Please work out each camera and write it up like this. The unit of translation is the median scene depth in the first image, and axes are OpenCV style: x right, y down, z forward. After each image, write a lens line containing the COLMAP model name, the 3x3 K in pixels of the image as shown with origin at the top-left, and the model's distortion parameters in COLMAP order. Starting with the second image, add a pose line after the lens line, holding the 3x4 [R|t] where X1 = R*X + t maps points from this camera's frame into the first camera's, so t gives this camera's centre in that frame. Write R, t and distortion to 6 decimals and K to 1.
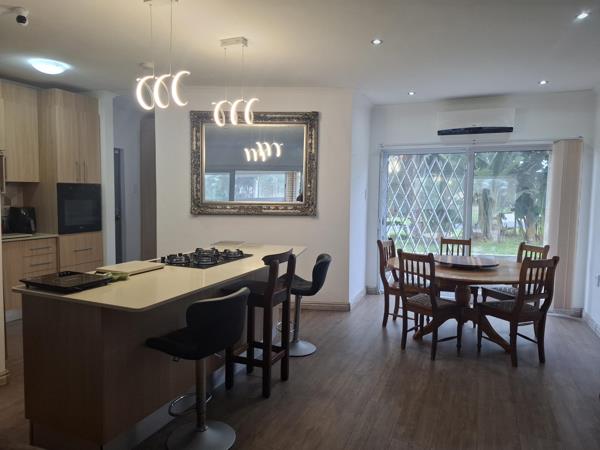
lens RADIAL K [[445.6, 0, 300.1], [0, 445.6, 227.8], [0, 0, 1]] dist [0.056295, -0.051391]
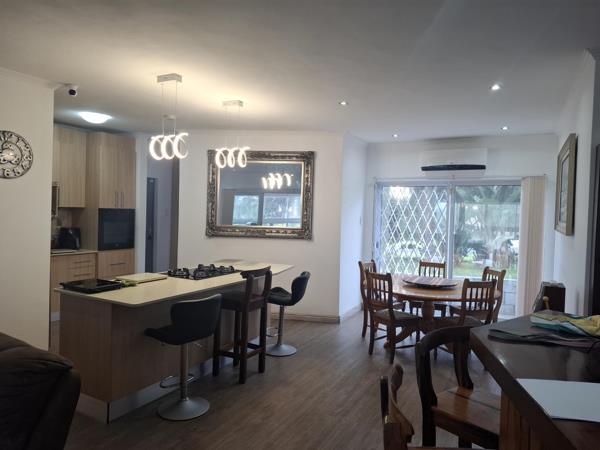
lens RADIAL K [[432.5, 0, 300.0], [0, 432.5, 225.0], [0, 0, 1]] dist [0.061044, -0.069409]
pose [[0.996754, 0.017941, -0.078483, 0.101175], [-0.022087, 0.998388, -0.052278, -0.004782], [0.077419, 0.053842, 0.995544, -0.135656]]
